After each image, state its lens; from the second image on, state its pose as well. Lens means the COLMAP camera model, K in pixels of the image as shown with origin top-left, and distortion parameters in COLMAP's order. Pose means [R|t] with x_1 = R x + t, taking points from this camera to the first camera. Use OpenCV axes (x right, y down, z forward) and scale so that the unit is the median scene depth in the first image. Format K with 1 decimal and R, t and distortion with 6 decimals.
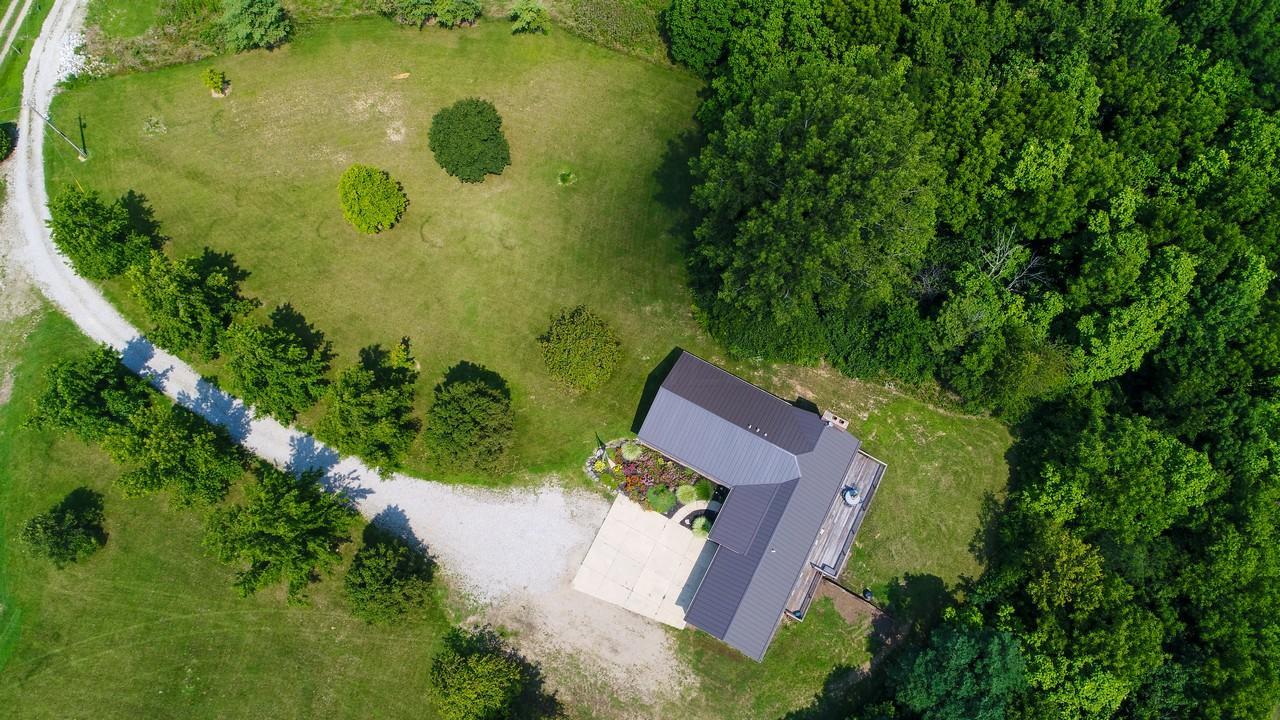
lens RADIAL K [[872.6, 0, 639.9], [0, 872.6, 352.2], [0, 0, 1]] dist [0.005083, -0.001857]
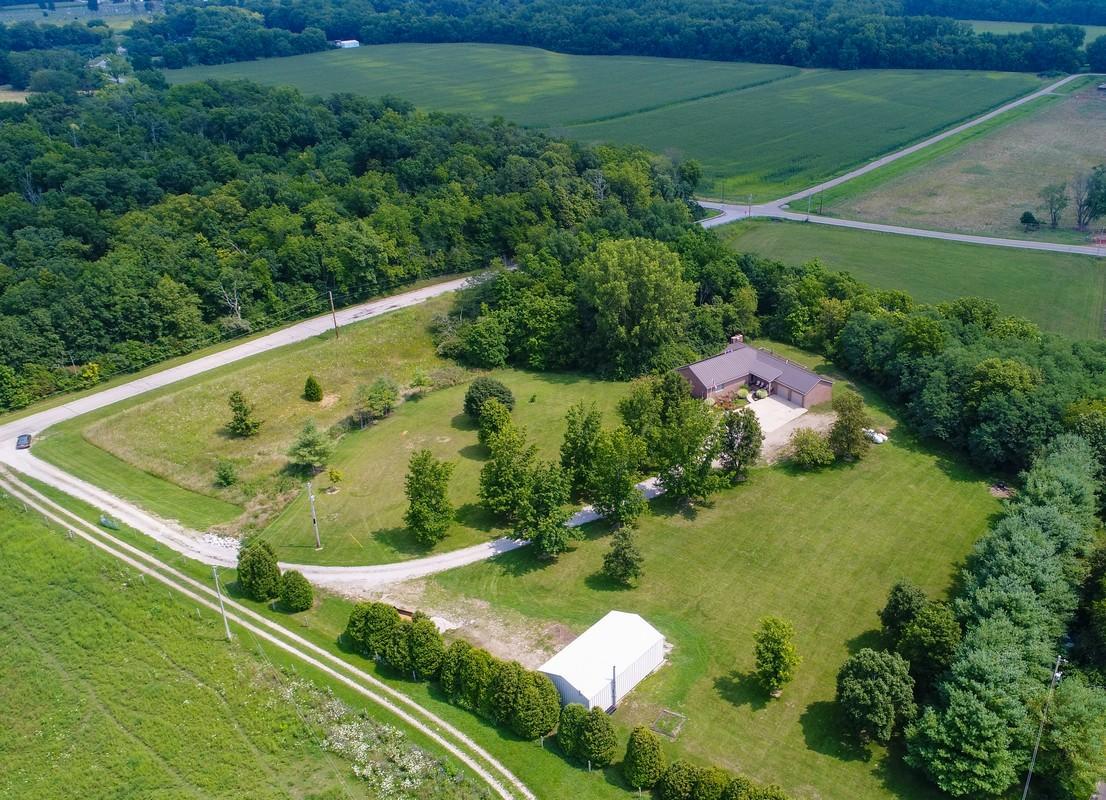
lens RADIAL K [[960.5, 0, 686.3], [0, 960.5, 397.4], [0, 0, 1]] dist [0.004023, -0.005679]
pose [[0.382690, -0.407975, 0.828918, -1.683455], [0.874058, 0.450528, -0.181790, 0.431485], [-0.299285, 0.794091, 0.529006, -0.041309]]
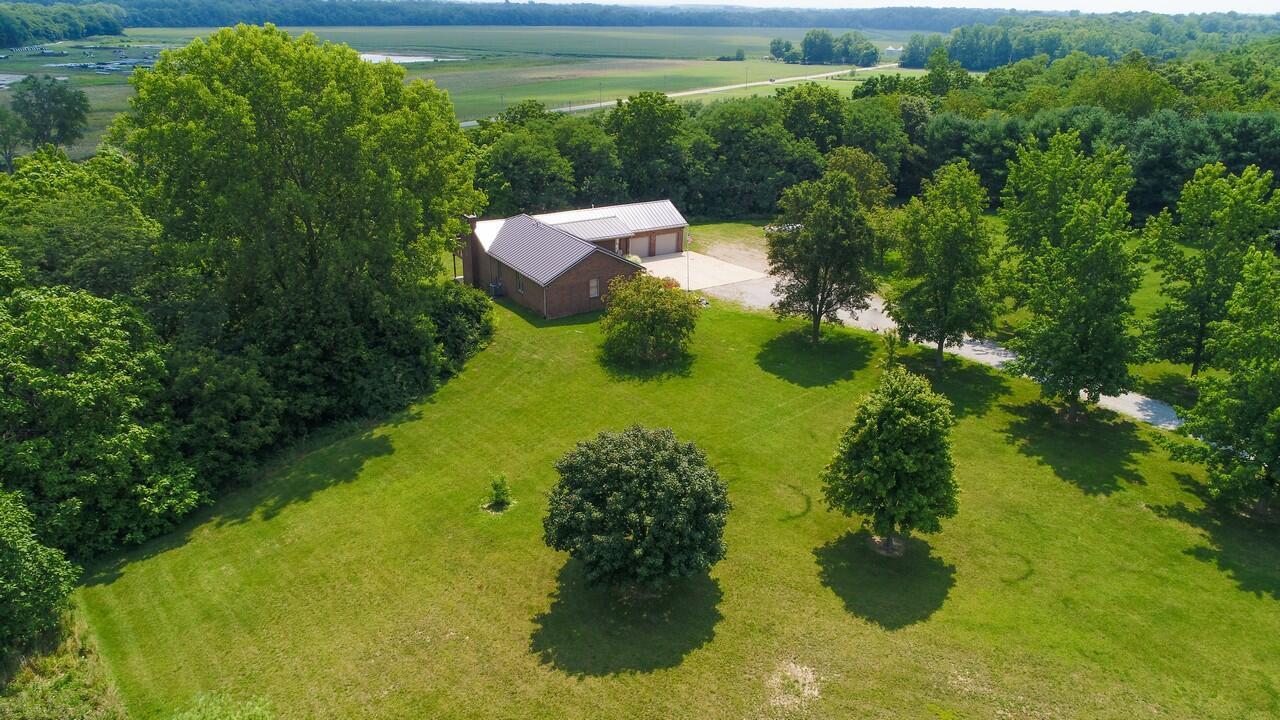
lens RADIAL K [[872.6, 0, 639.9], [0, 872.6, 352.2], [0, 0, 1]] dist [0.005083, -0.001857]
pose [[-0.869883, -0.200198, 0.450804, -0.420109], [0.459131, 0.005404, 0.888352, -0.699926], [-0.180282, 0.979741, 0.087216, 0.993957]]
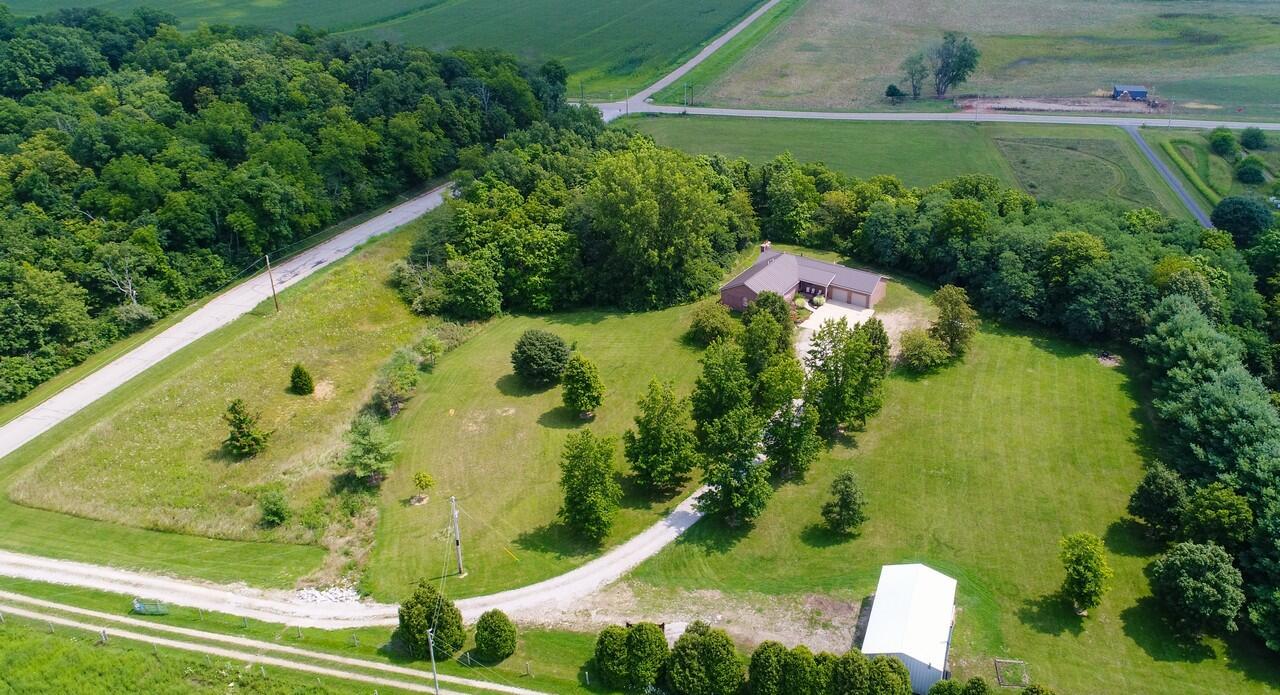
lens RADIAL K [[1001.9, 0, 742.6], [0, 1001.9, 269.3], [0, 0, 1]] dist [0.004101, -0.002234]
pose [[0.040941, -0.420346, 0.906440, -1.718872], [0.943447, 0.314970, 0.103449, -0.172327], [-0.328986, 0.850943, 0.409469, 0.162455]]
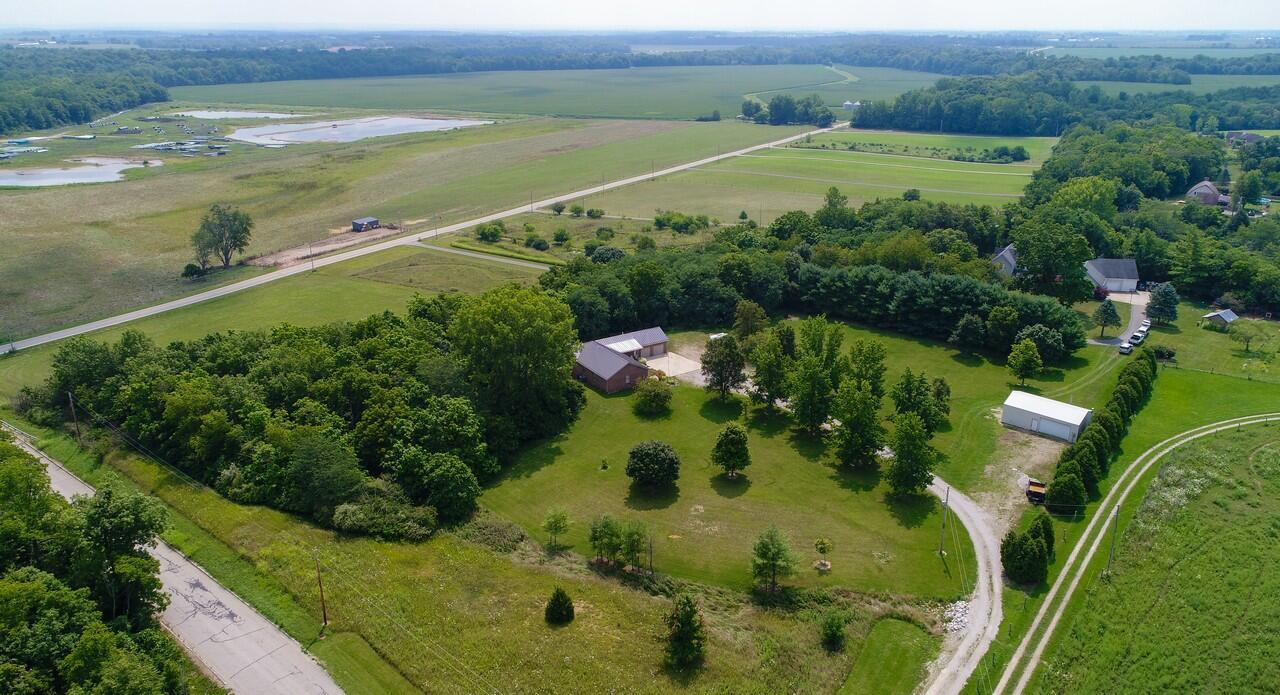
lens RADIAL K [[859.0, 0, 640.0], [0, 859.0, 347.5], [0, 0, 1]] dist [0.001267, -0.000047]
pose [[-0.878150, -0.172745, 0.446108, -0.859436], [0.450689, 0.013958, 0.892572, -1.681849], [-0.160414, 0.984868, 0.065597, 0.811604]]
